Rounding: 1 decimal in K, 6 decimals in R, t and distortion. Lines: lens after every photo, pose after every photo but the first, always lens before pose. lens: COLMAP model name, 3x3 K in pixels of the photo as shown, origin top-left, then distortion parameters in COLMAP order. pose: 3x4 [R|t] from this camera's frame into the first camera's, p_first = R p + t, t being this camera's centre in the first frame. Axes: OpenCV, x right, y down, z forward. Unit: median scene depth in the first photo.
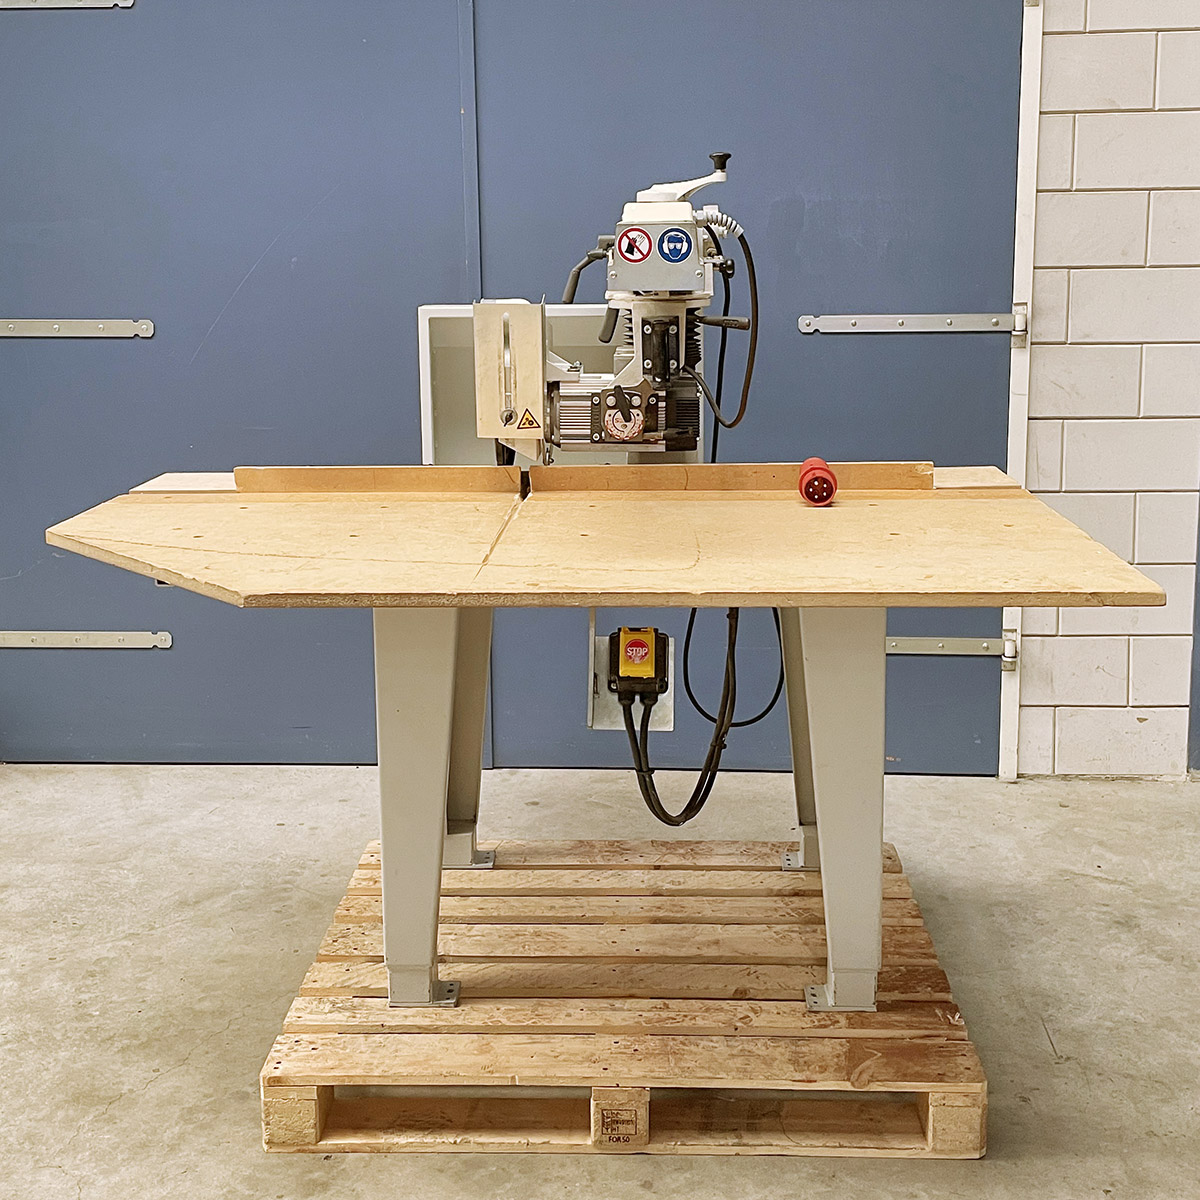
lens RADIAL K [[1530.4, 0, 639.0], [0, 1530.4, 539.7], [0, 0, 1]] dist [0.087019, -0.041632]
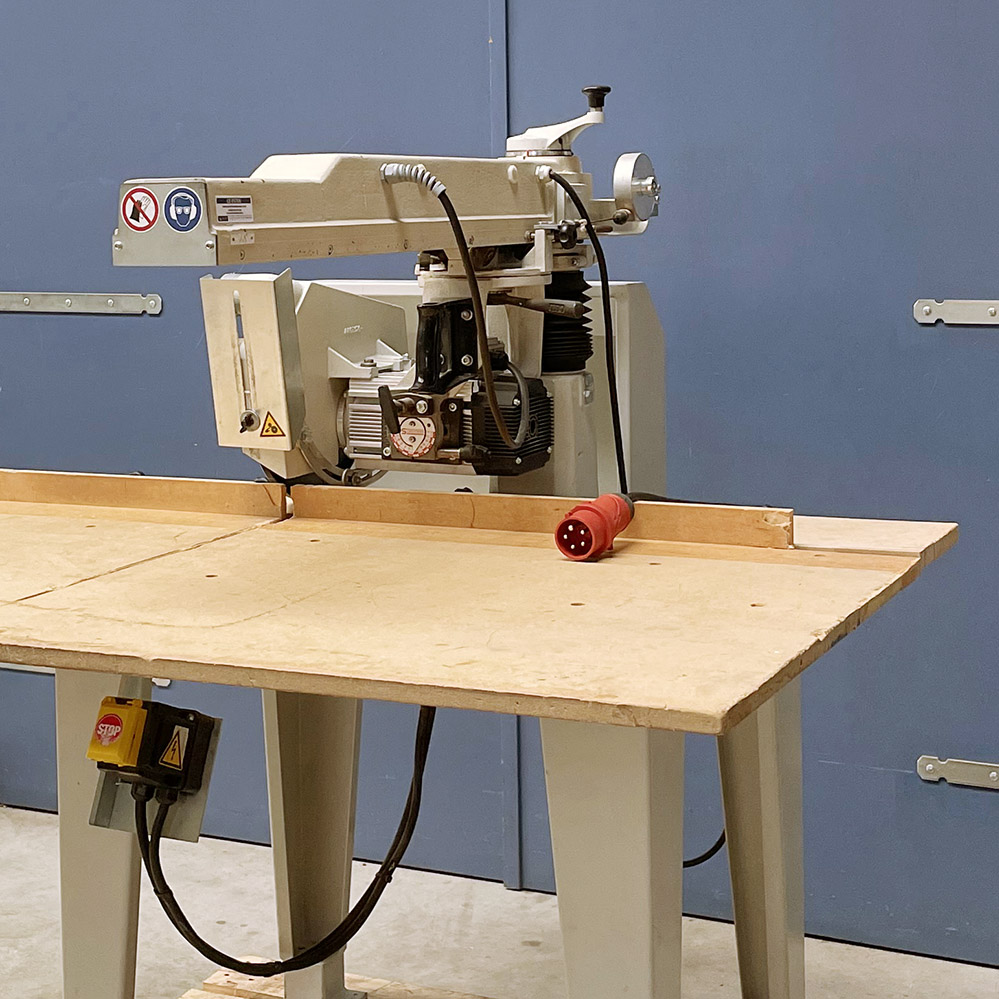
lens RADIAL K [[2011.6, 0, 499.2], [0, 2011.6, 355.2], [0, 0, 1]] dist [0.059151, -0.052897]
pose [[0.920575, 0.026481, -0.389668, 0.430990], [-0.069852, 0.992776, -0.097556, -0.021430], [0.384270, 0.117026, 0.915774, 0.095410]]
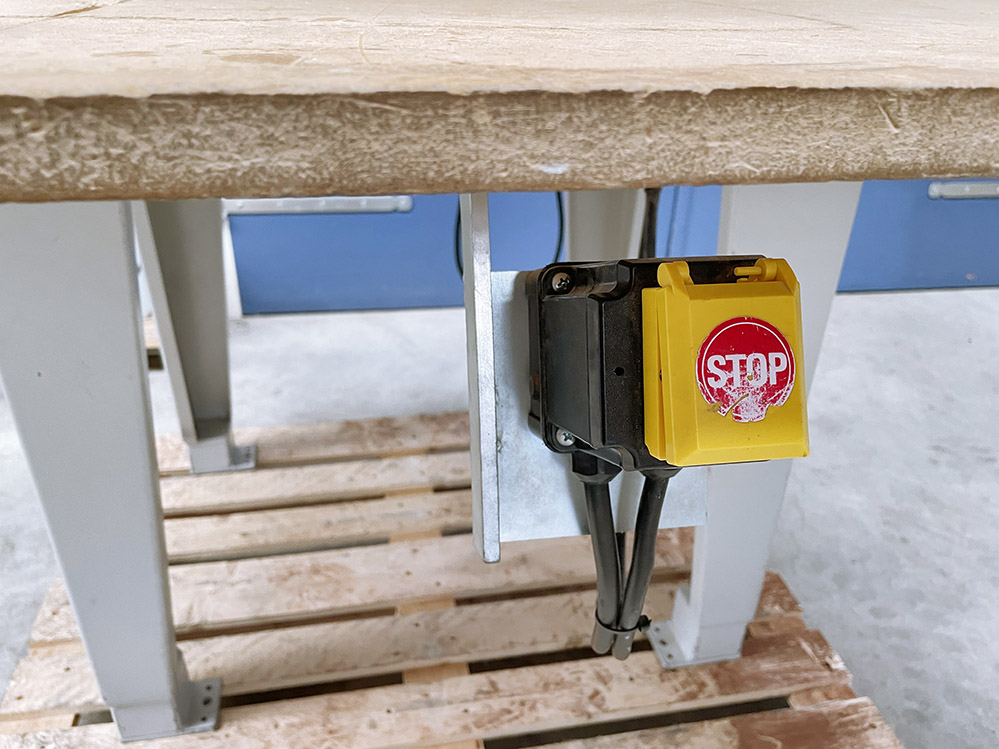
lens RADIAL K [[753.5, 0, 499.5], [0, 753.5, 374.5], [0, 0, 1]] dist [0.098035, -0.144394]
pose [[0.977553, -0.073547, 0.197435, -0.045952], [0.010629, 0.953114, 0.302423, 0.029253], [-0.210420, -0.293537, 0.932502, 0.682354]]
